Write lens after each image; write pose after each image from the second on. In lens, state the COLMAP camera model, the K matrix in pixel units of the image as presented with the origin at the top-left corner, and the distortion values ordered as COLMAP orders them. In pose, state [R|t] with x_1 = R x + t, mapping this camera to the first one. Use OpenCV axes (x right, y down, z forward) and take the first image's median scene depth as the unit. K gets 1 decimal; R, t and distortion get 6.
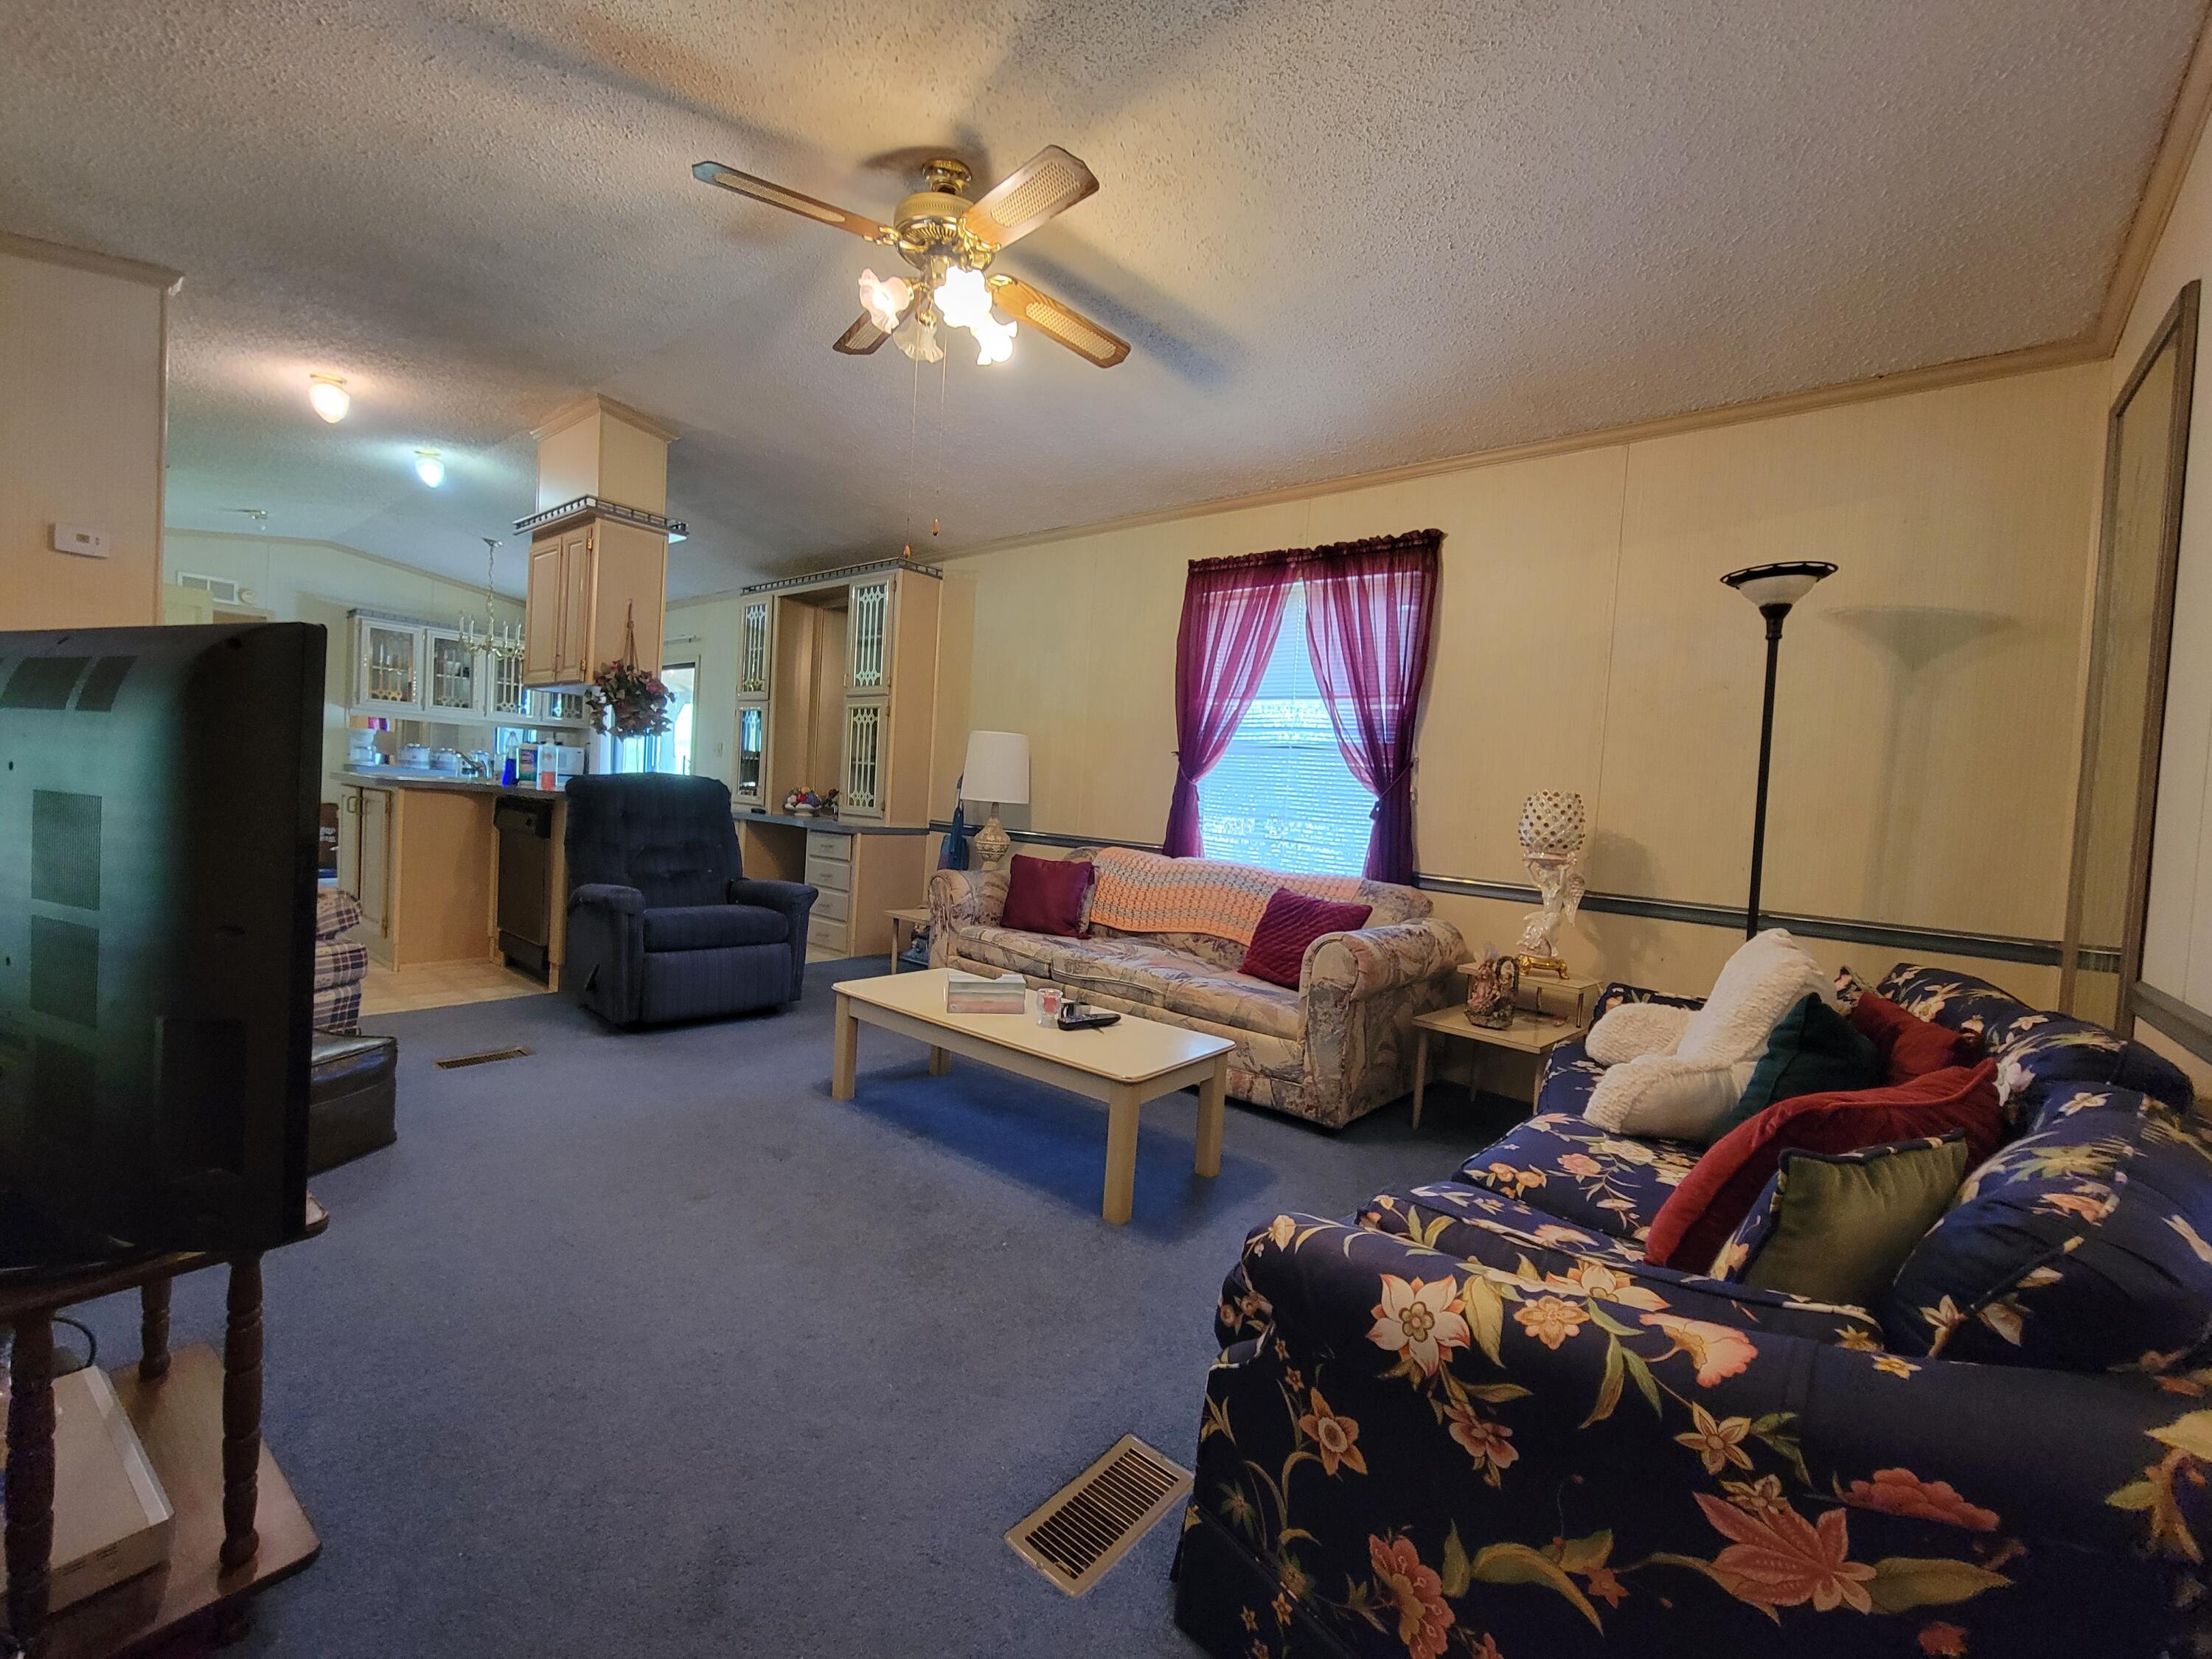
lens RADIAL K [[907.9, 0, 1110.0], [0, 907.9, 833.7], [0, 0, 1]] dist [-0.004333, -0.000144]
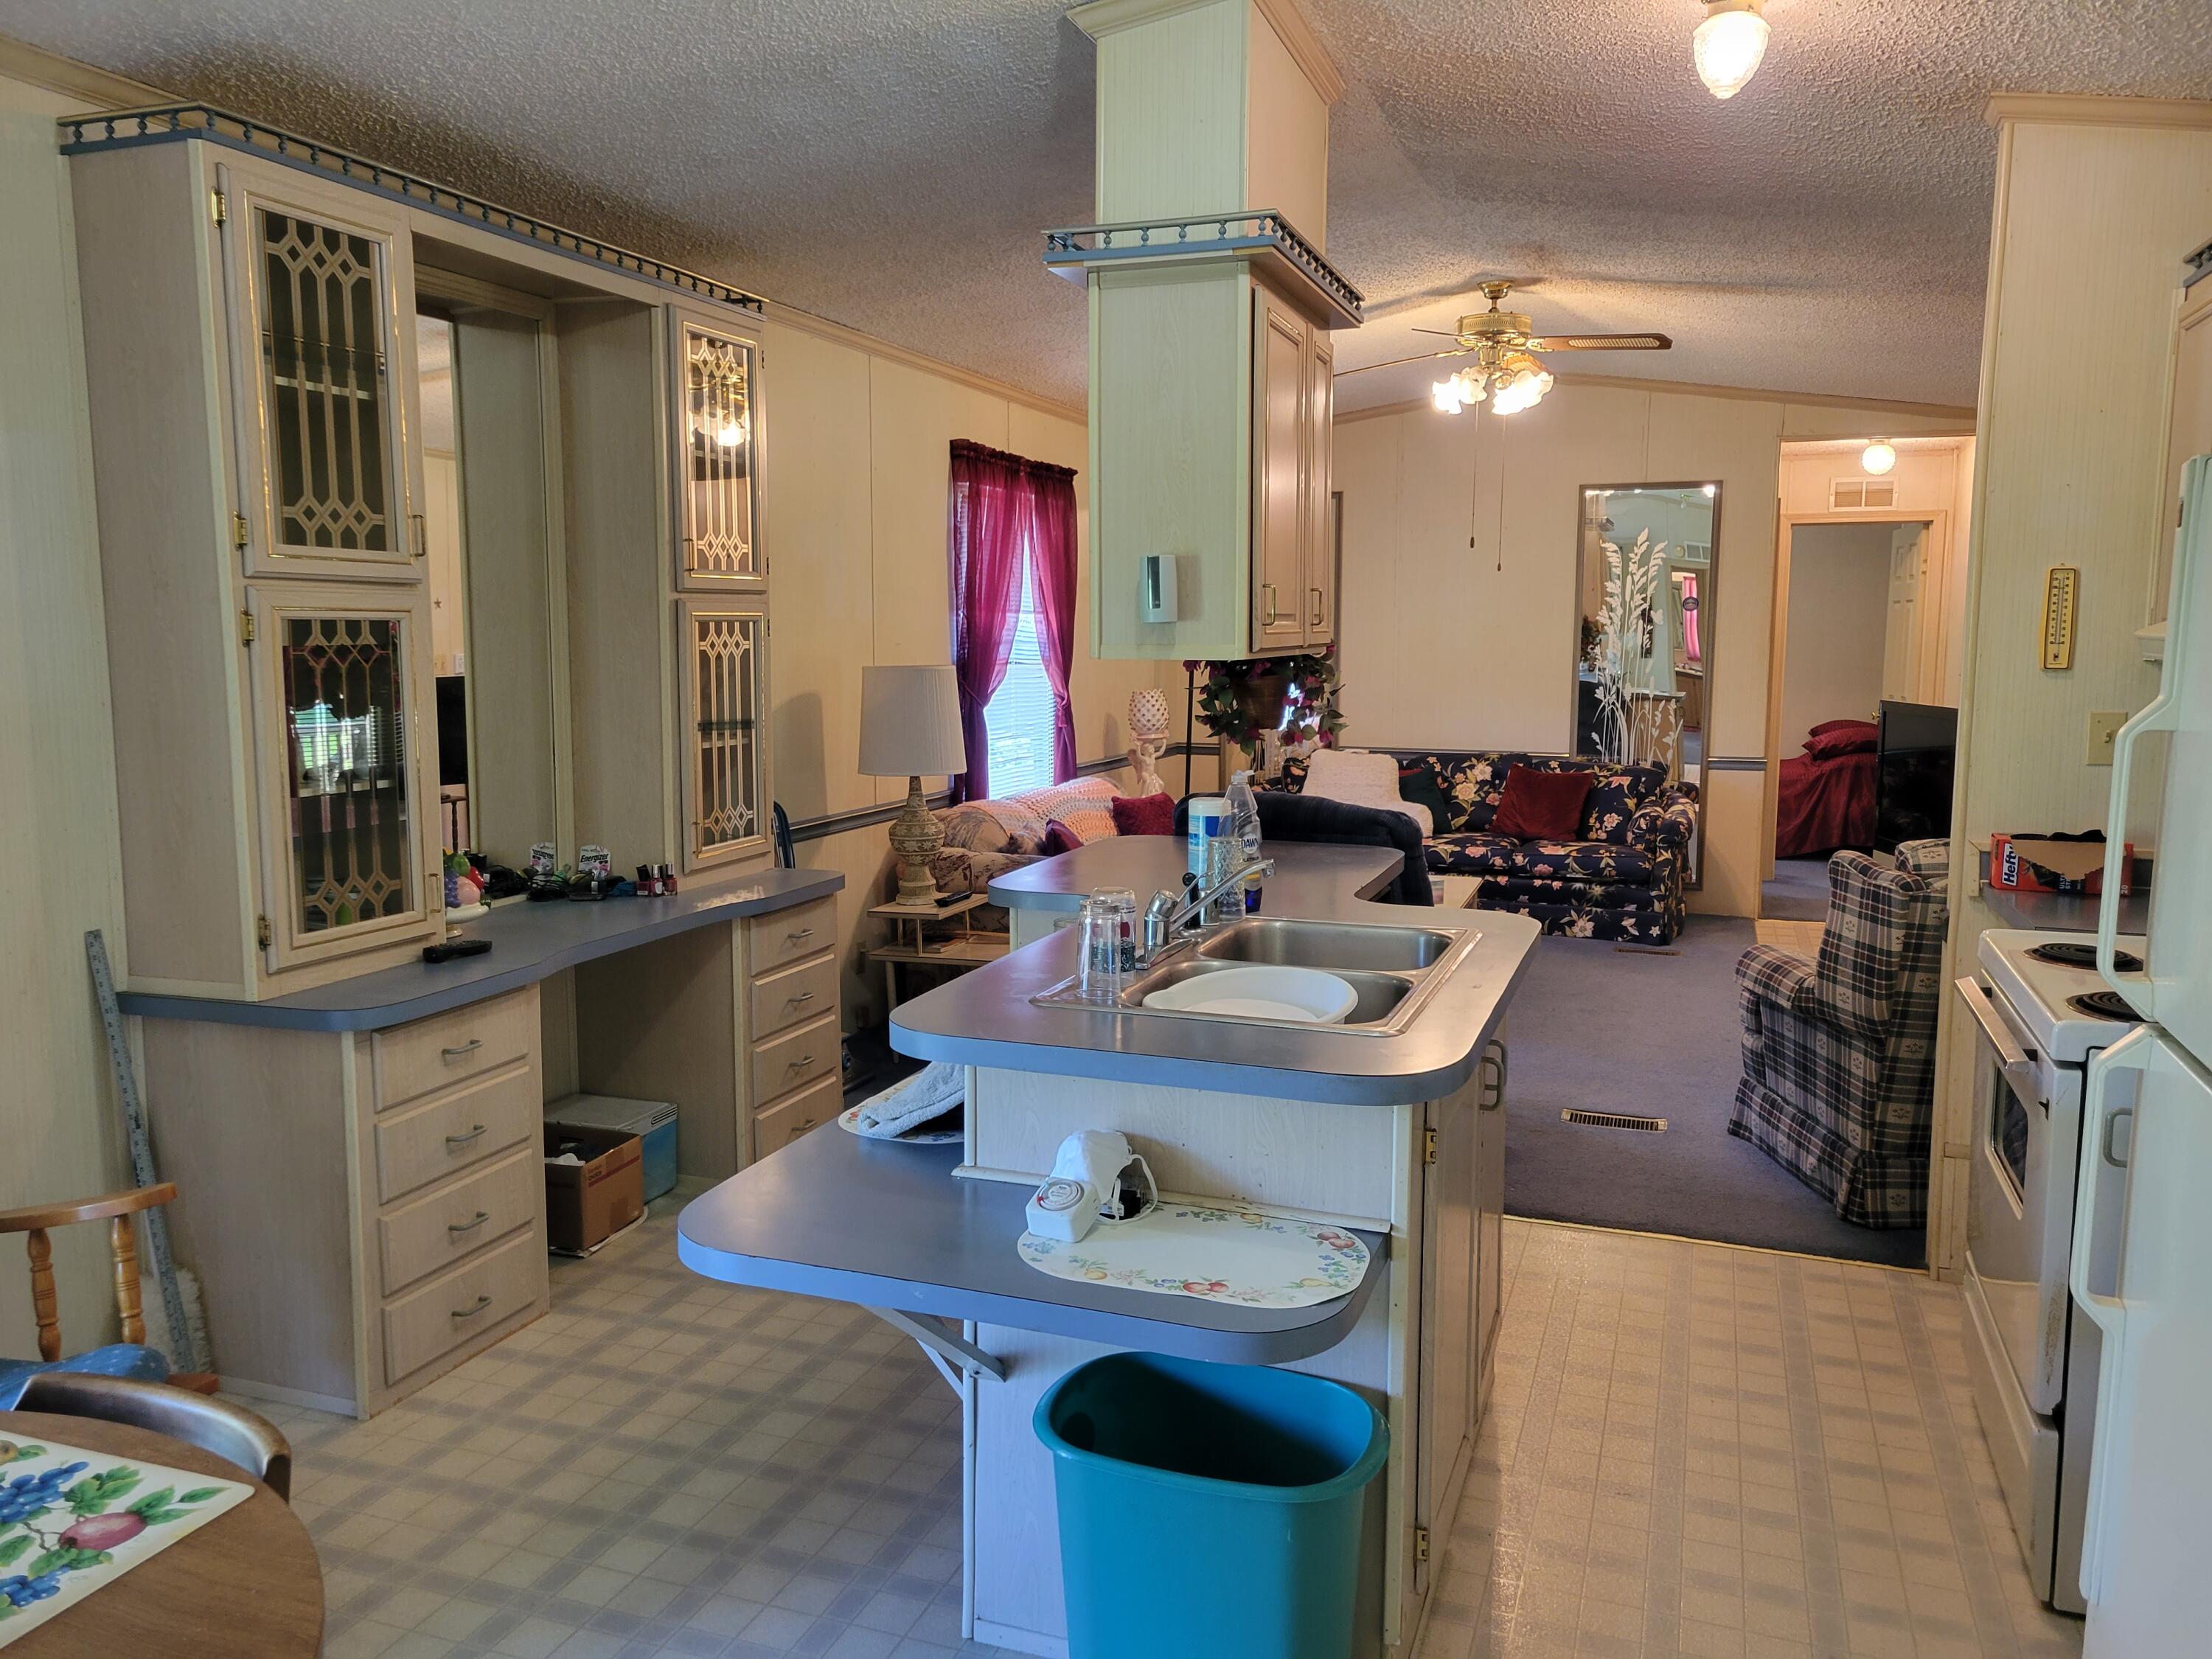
lens RADIAL K [[1654.1, 0, 1102.9], [0, 1654.1, 816.5], [0, 0, 1]] dist [0.029015, 0.001344]
pose [[-0.331118, -0.173022, 0.927591, -1.250182], [0.012789, 0.982132, 0.187761, -0.220697], [-0.943503, 0.074034, -0.322989, 1.241524]]
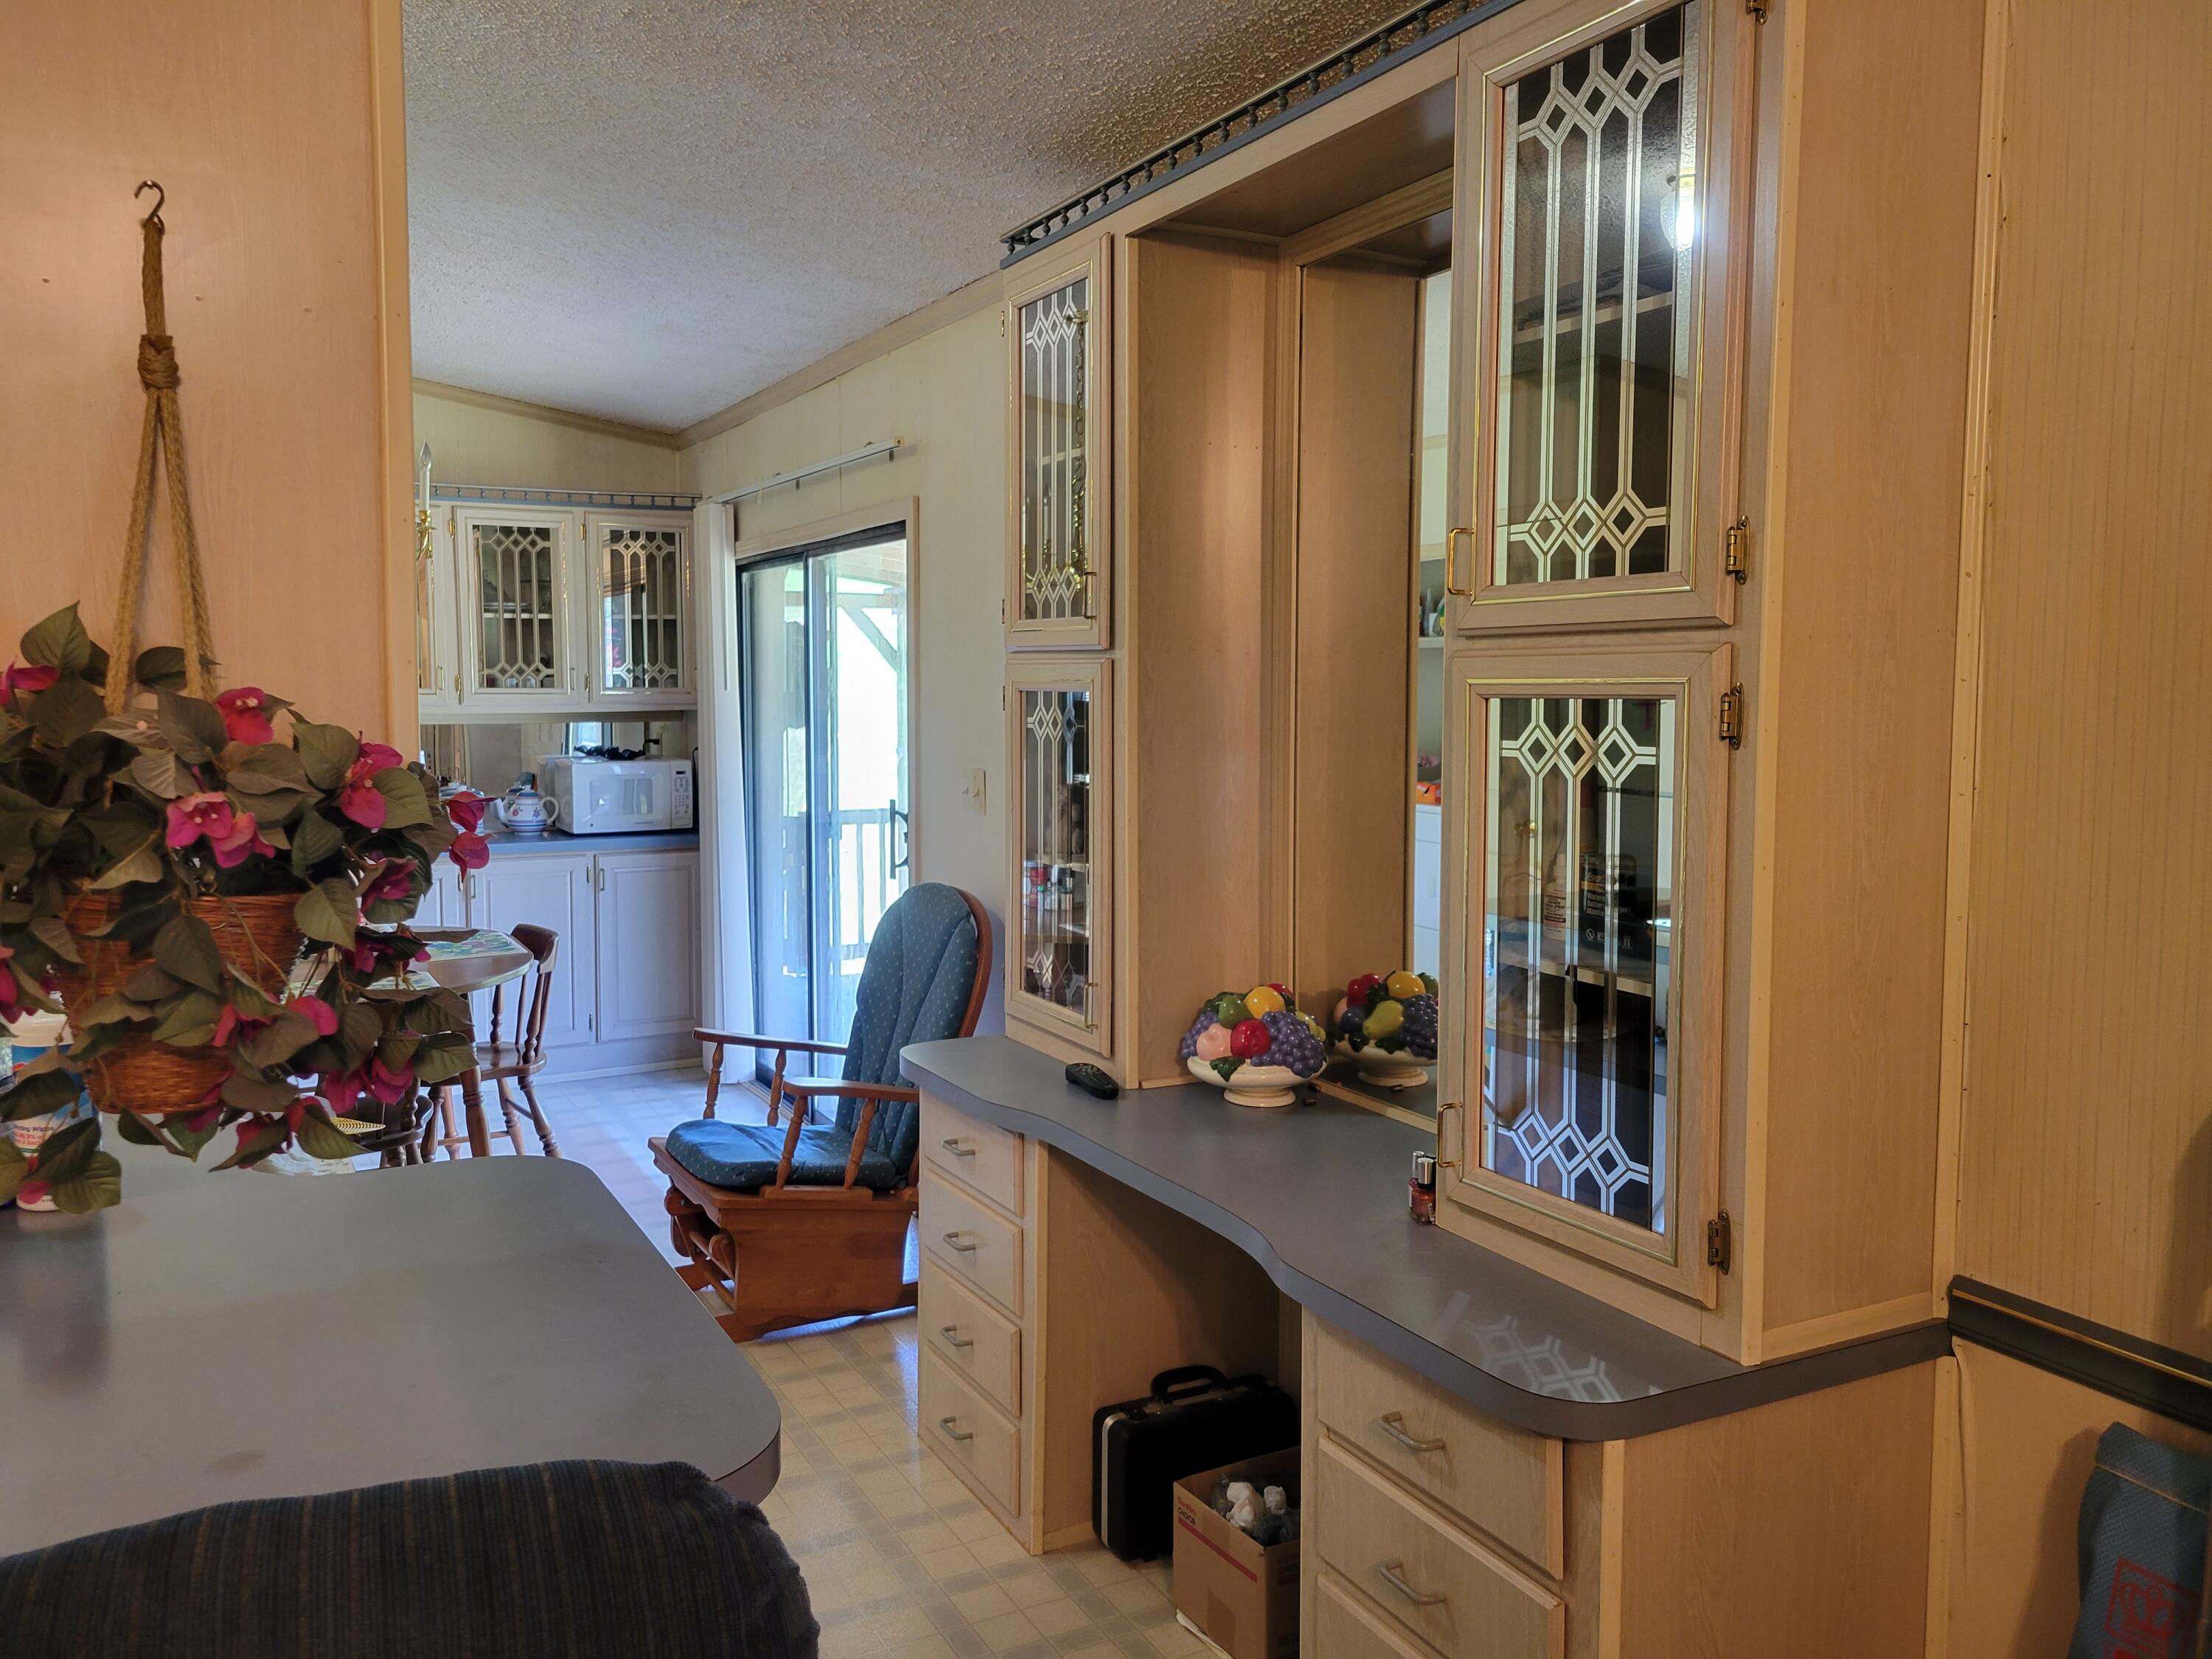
lens RADIAL K [[1654.1, 0, 1102.2], [0, 1654.1, 823.6], [0, 0, 1]] dist [0.029015, 0.001344]
pose [[0.928324, -0.029829, -0.370574, -0.264259], [0.041805, 0.998830, 0.024325, -0.141112], [0.369414, -0.038073, 0.928485, 0.718870]]
